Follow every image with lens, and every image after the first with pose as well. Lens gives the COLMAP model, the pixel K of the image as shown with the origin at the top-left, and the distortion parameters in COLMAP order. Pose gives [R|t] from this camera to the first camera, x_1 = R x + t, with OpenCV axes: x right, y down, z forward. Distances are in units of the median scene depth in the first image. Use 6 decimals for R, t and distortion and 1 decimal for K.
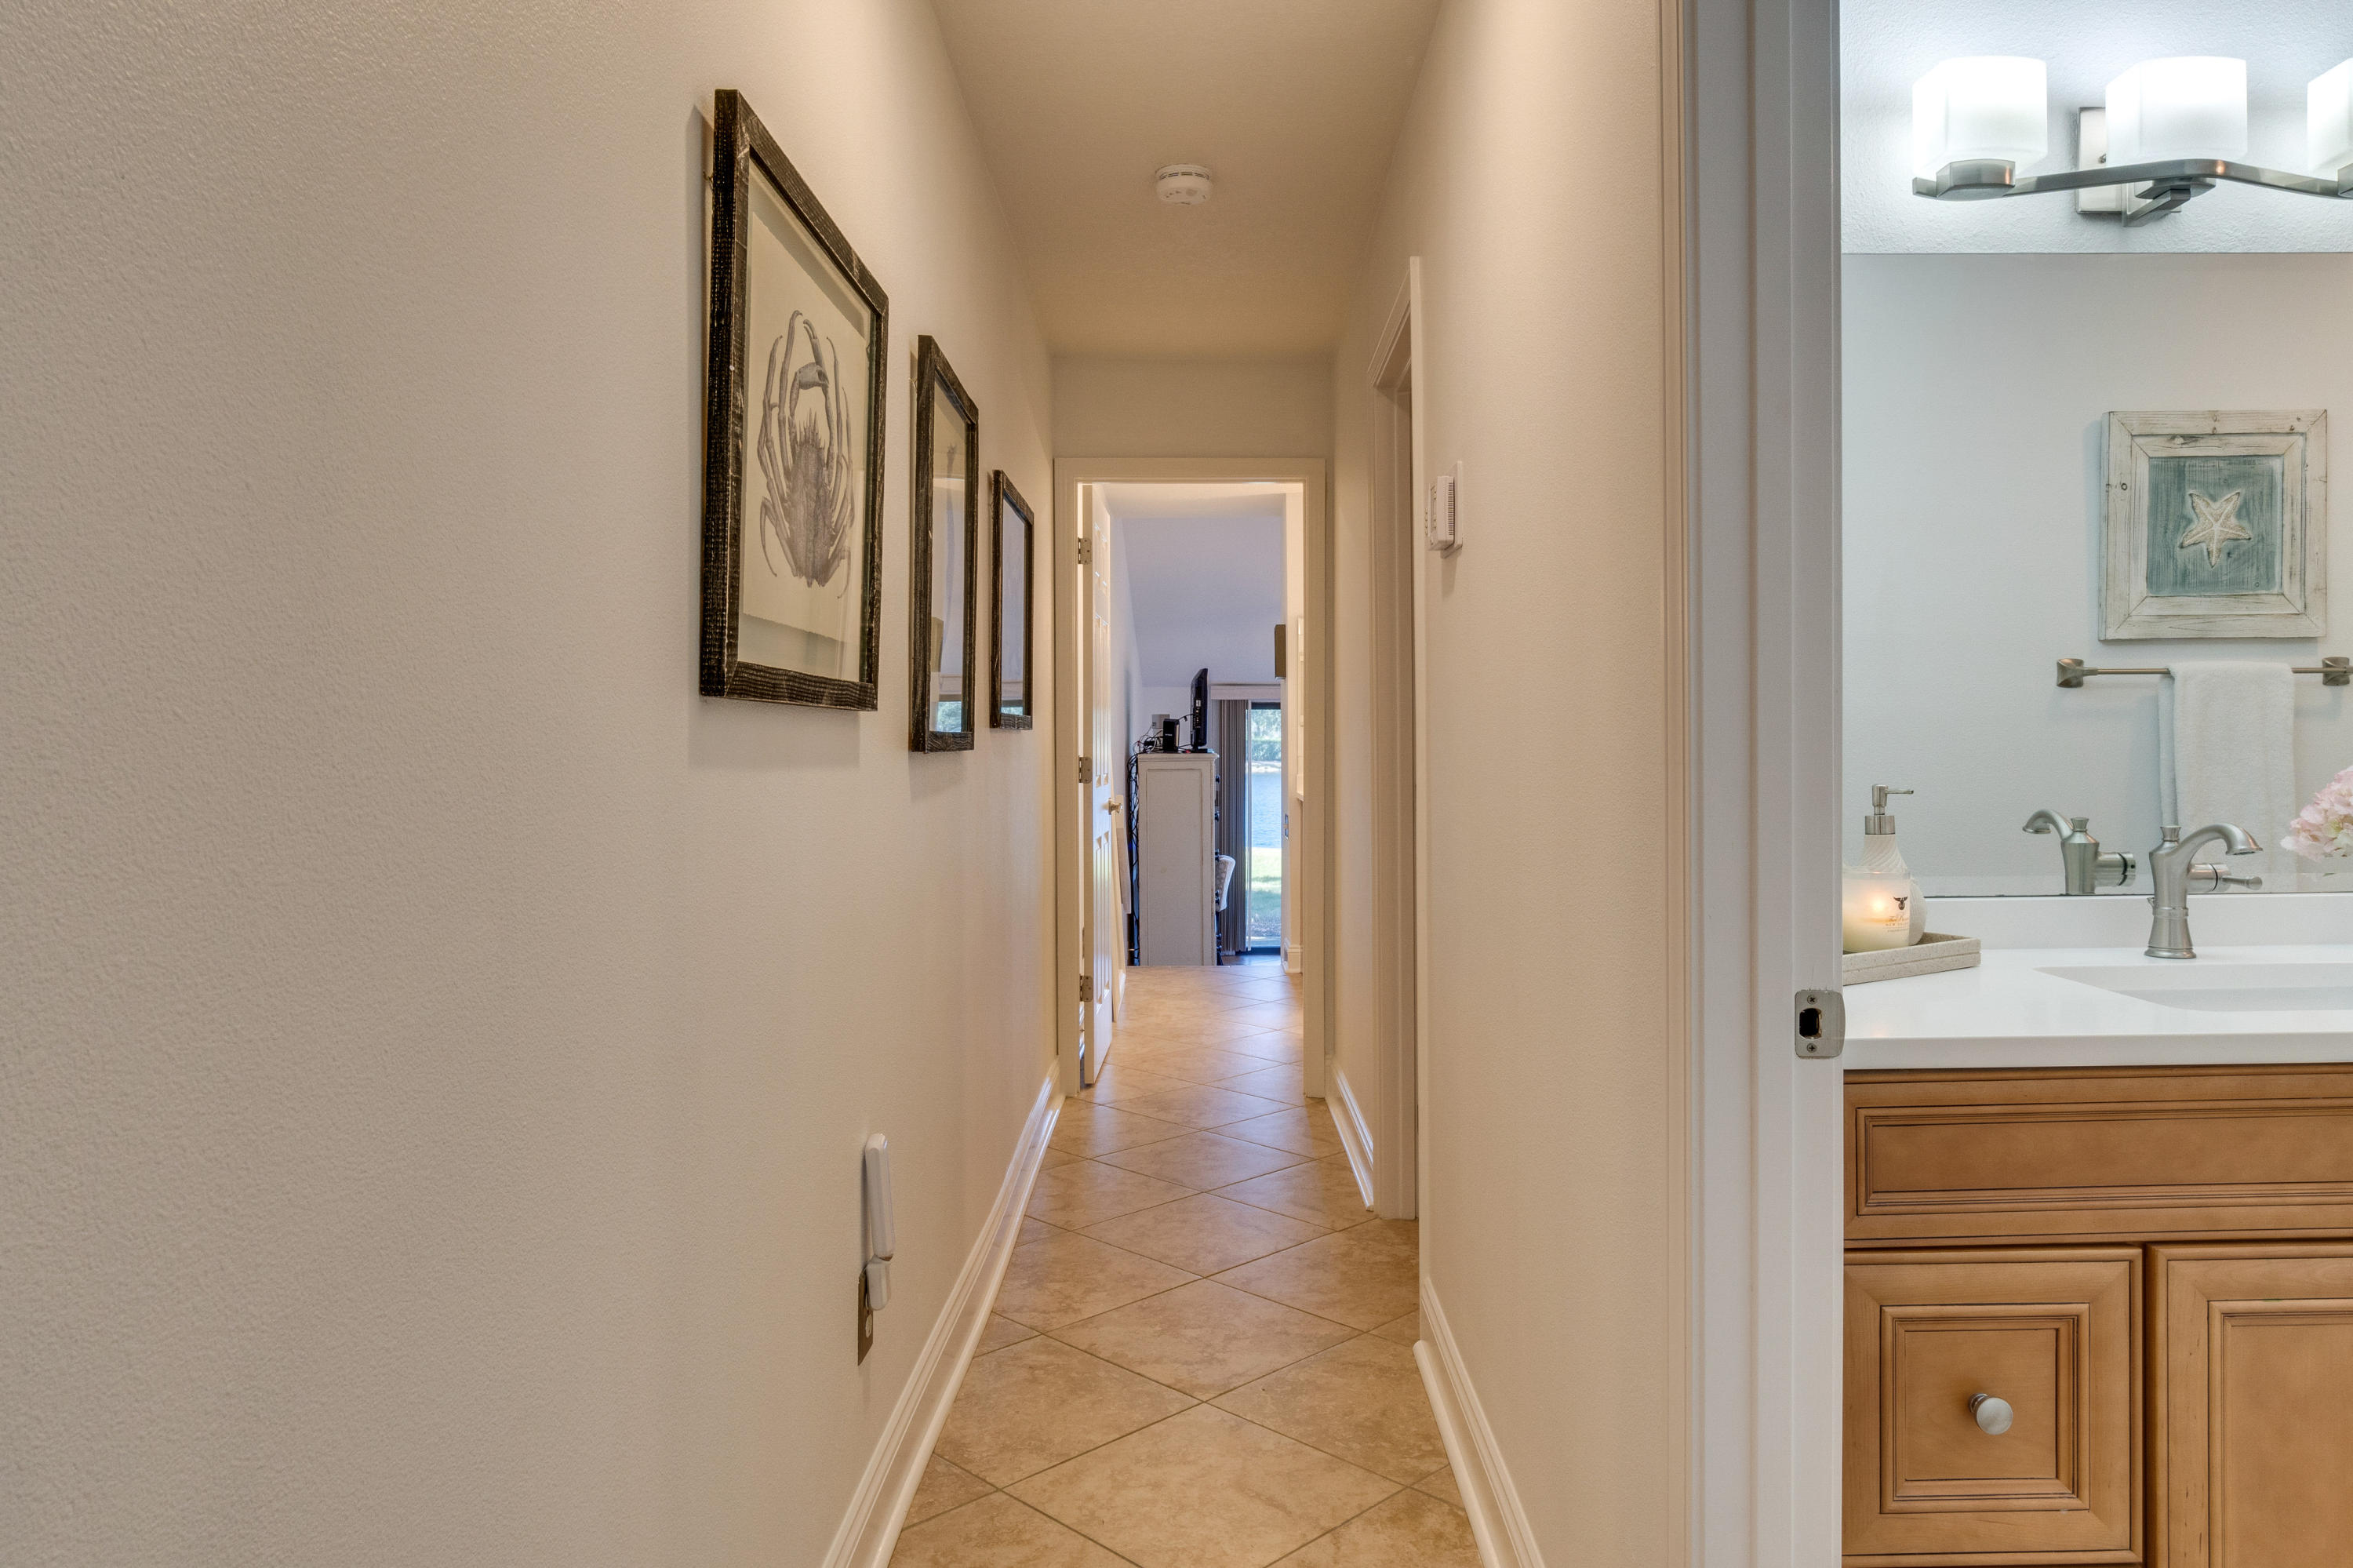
lens RADIAL K [[1588.8, 0, 1181.8], [0, 1588.8, 758.5], [0, 0, 1]] dist [-0.005026, -0.002023]
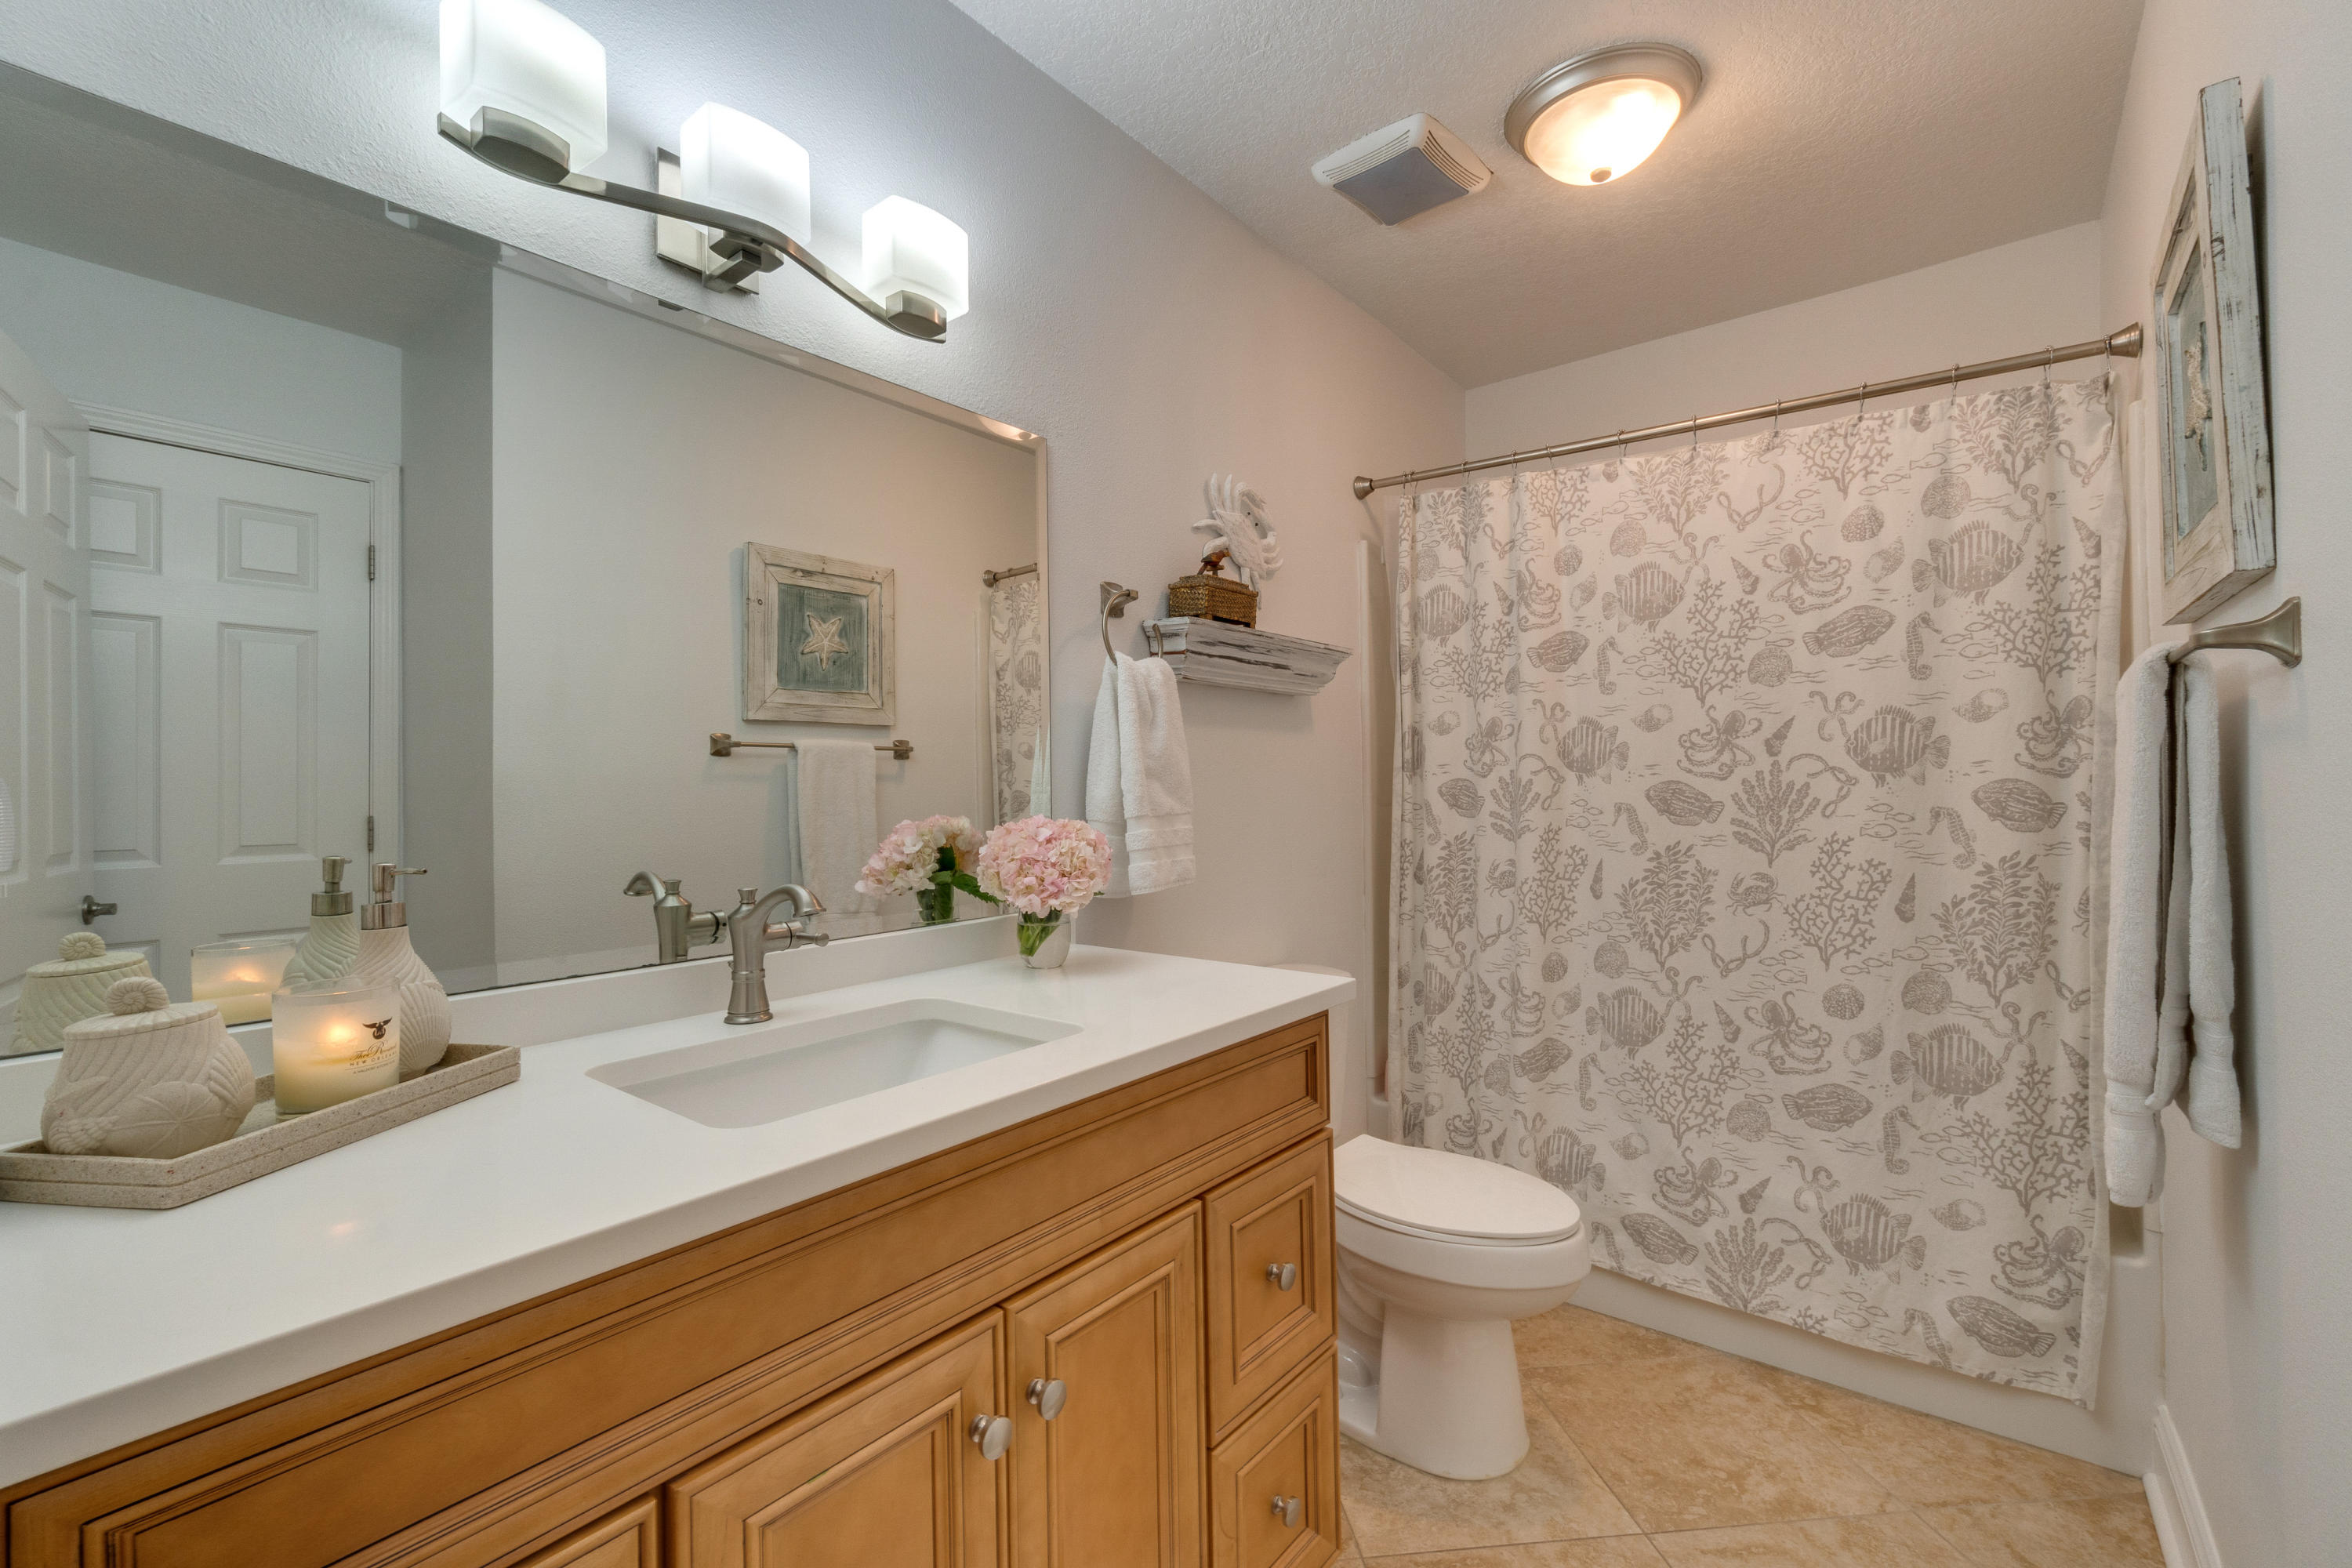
lens RADIAL K [[1016.9, 0, 1176.0], [0, 1016.9, 784.0], [0, 0, 1]] dist [-0.000194, 0.000228]
pose [[0.632776, 0.002276, 0.774331, 0.171779], [0.016233, 0.999737, -0.016204, -0.004427], [-0.774165, 0.022823, 0.632573, 0.222269]]
